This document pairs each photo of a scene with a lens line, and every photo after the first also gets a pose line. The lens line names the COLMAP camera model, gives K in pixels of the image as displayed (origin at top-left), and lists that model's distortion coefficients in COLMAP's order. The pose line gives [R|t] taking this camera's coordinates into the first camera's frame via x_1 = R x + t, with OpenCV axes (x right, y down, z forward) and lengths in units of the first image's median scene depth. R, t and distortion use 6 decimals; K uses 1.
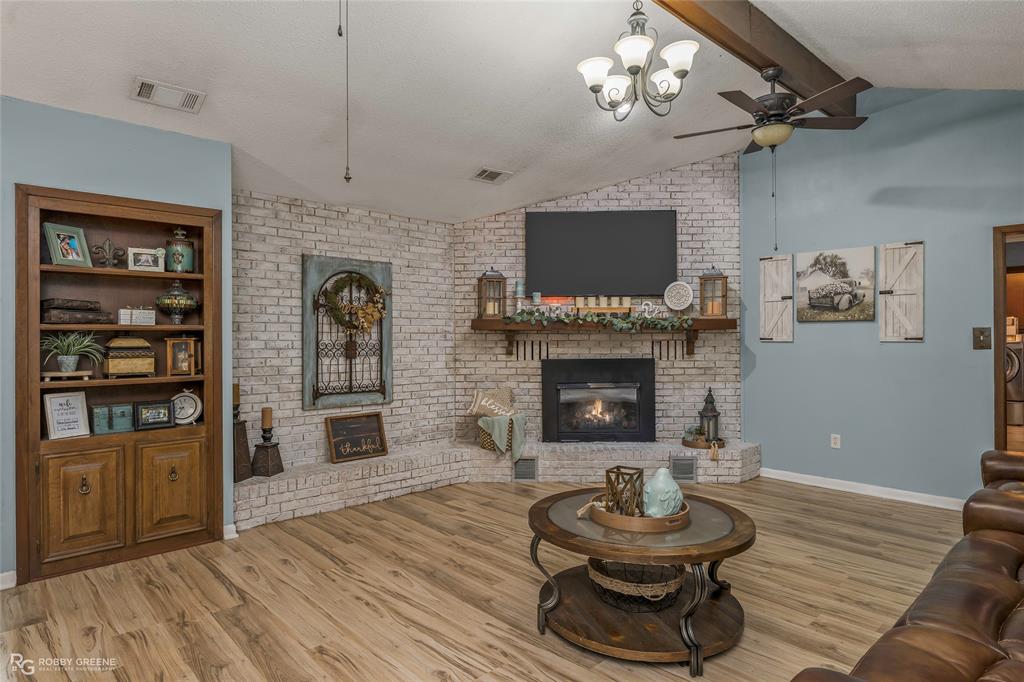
lens RADIAL K [[577.9, 0, 514.4], [0, 577.9, 344.0], [0, 0, 1]] dist [-0.017452, -0.001227]
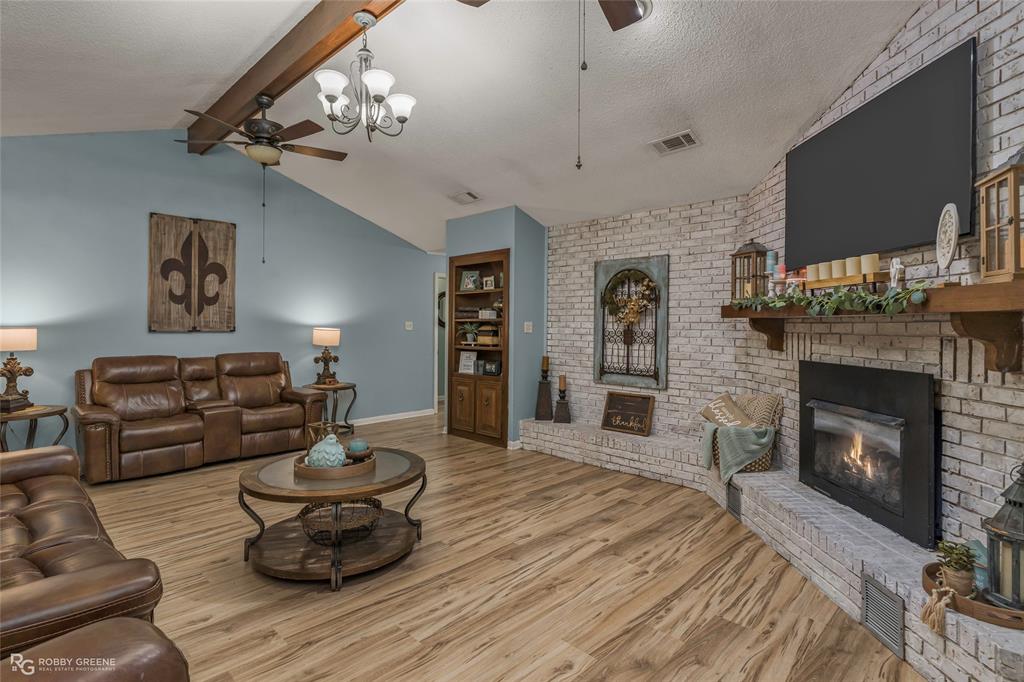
lens RADIAL K [[509.4, 0, 508.6], [0, 509.4, 334.5], [0, 0, 1]] dist [-0.020117, 0.001077]
pose [[0.043176, 0.021246, -0.998842, 0.724362], [-0.016768, 0.999648, 0.020539, -0.012105], [0.998927, 0.015862, 0.043517, 0.718152]]
